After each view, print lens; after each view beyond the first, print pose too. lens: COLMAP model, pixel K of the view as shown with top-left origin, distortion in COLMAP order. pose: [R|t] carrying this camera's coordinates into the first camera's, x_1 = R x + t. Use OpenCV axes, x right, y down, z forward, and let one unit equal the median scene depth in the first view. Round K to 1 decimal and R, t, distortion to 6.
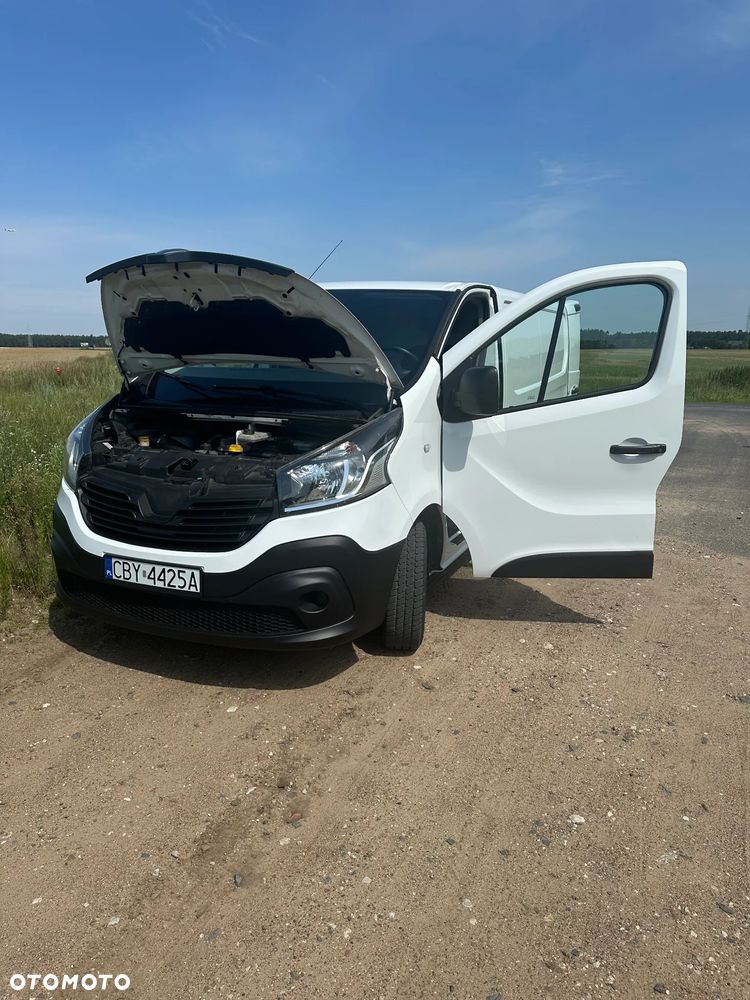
lens RADIAL K [[687.7, 0, 375.0], [0, 687.7, 500.0], [0, 0, 1]] dist [0.090385, -0.128005]
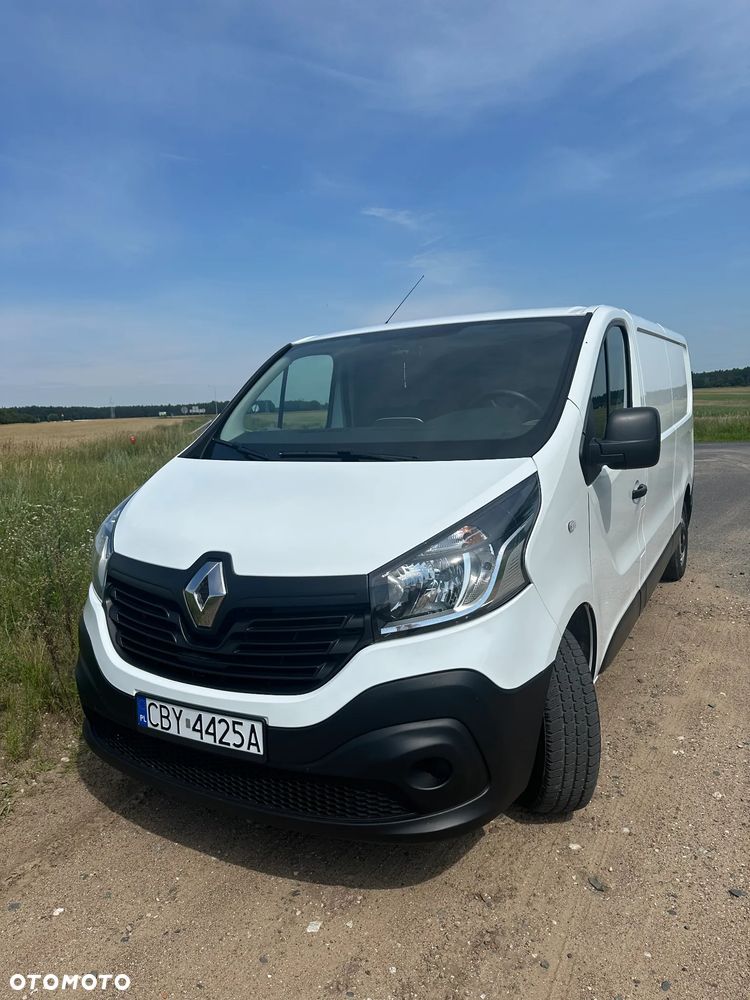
lens RADIAL K [[687.7, 0, 375.0], [0, 687.7, 500.0], [0, 0, 1]] dist [0.090385, -0.128005]
pose [[0.994446, -0.038470, -0.097970, -0.062649], [0.030806, 0.996432, -0.078580, -0.060595], [0.100644, 0.075126, 0.992082, 0.295085]]
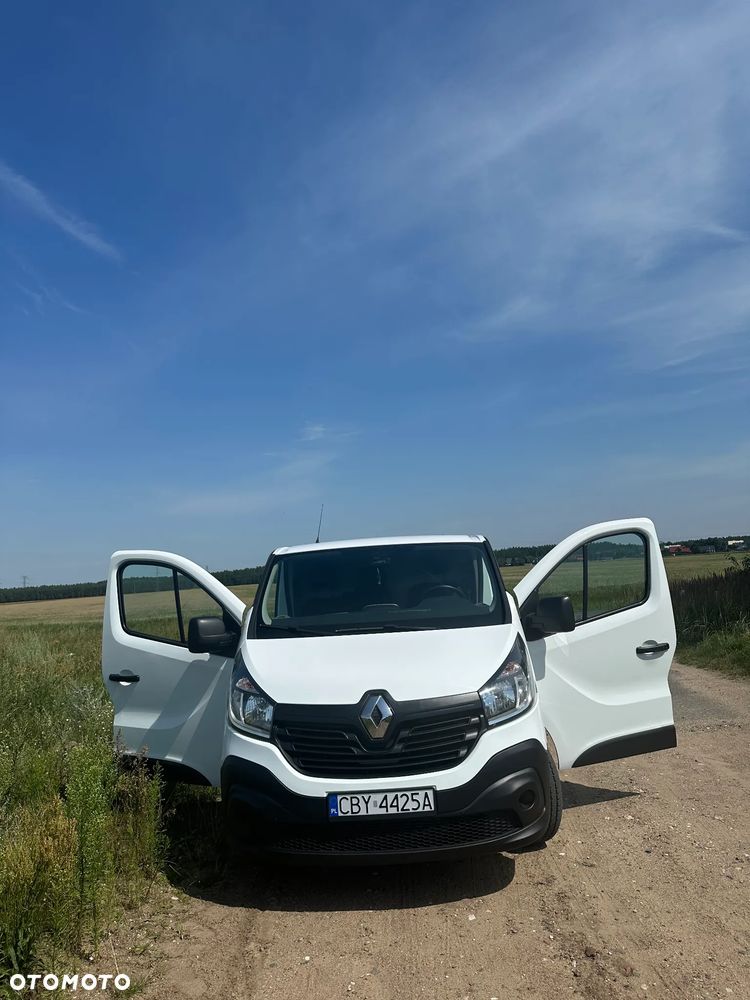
lens RADIAL K [[689.0, 0, 362.2], [0, 689.0, 503.0], [0, 0, 1]] dist [0.083622, -0.124584]
pose [[0.934612, -0.034184, 0.354022, -0.741292], [0.147180, 0.943319, -0.297467, -0.021127], [-0.323787, 0.330122, 0.886669, -0.157780]]
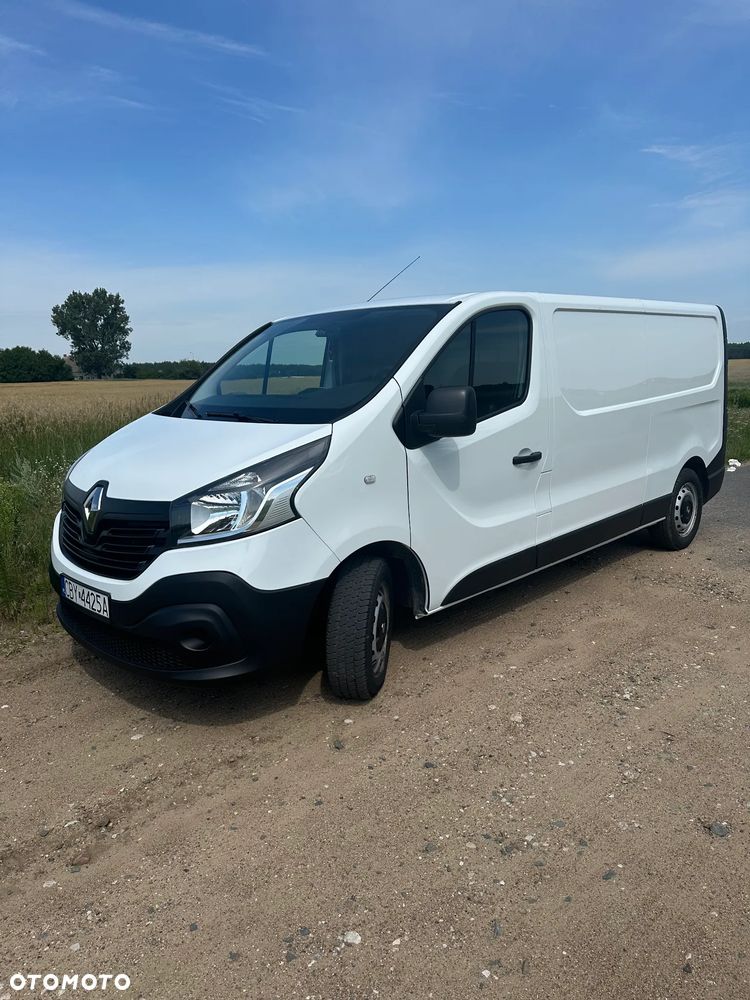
lens RADIAL K [[687.7, 0, 375.0], [0, 687.7, 500.0], [0, 0, 1]] dist [0.090385, -0.128005]
pose [[0.932121, 0.032783, -0.360660, 0.466125], [-0.041928, 0.998966, -0.017557, -0.038050], [0.359712, 0.031487, 0.932532, 0.172386]]
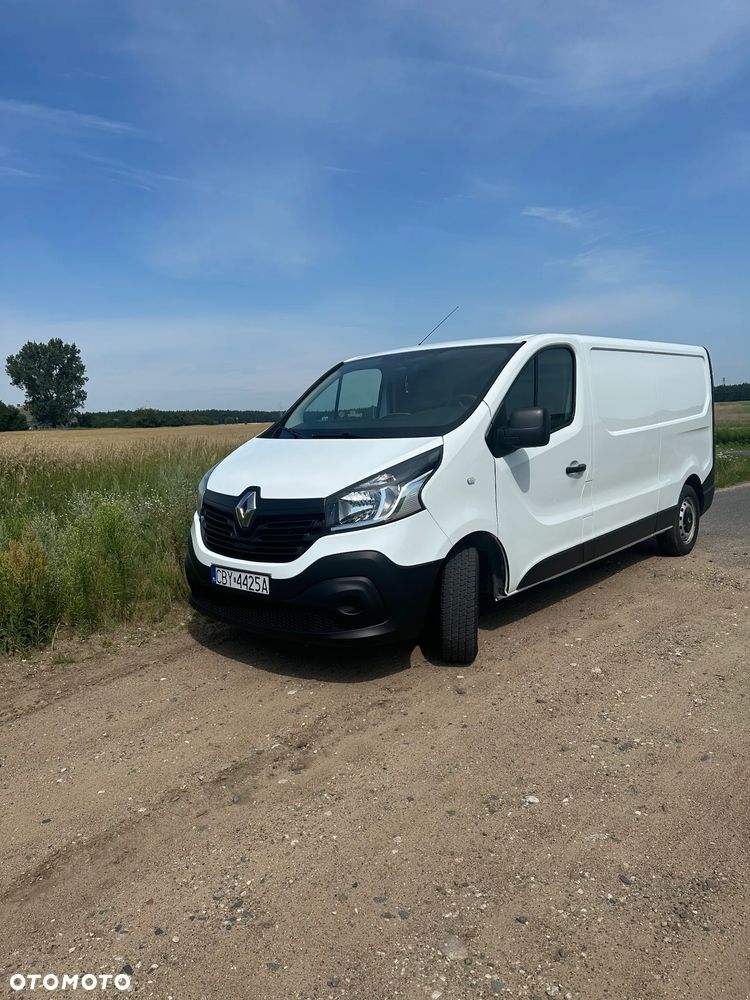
lens RADIAL K [[679.6, 0, 375.0], [0, 679.6, 500.0], [0, 0, 1]] dist [0.157967, -0.281534]
pose [[0.951119, -0.005609, -0.308772, 0.309705], [-0.021407, 0.996232, -0.084039, 0.060816], [0.308080, 0.086541, 0.947416, -0.135252]]
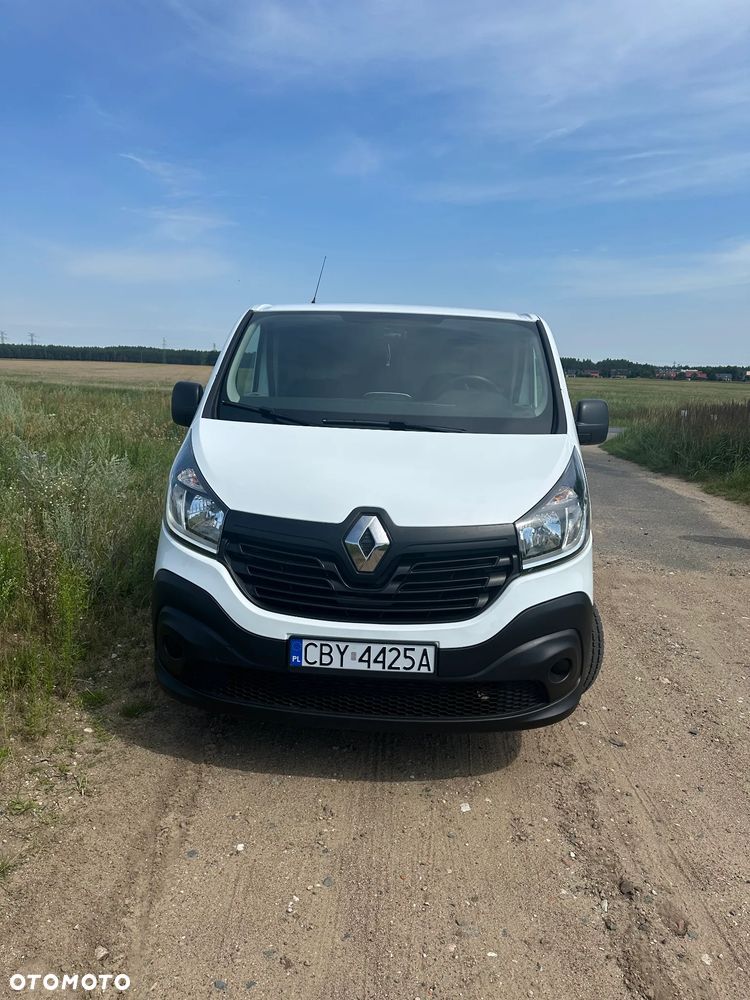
lens RADIAL K [[704.8, 0, 361.8], [0, 704.8, 448.8], [0, 0, 1]] dist [0.000533, -0.021685]
pose [[0.940941, -0.013020, 0.338322, -0.605853], [0.044692, 0.995293, -0.085996, -0.065759], [-0.335609, 0.096037, 0.937093, 0.195698]]
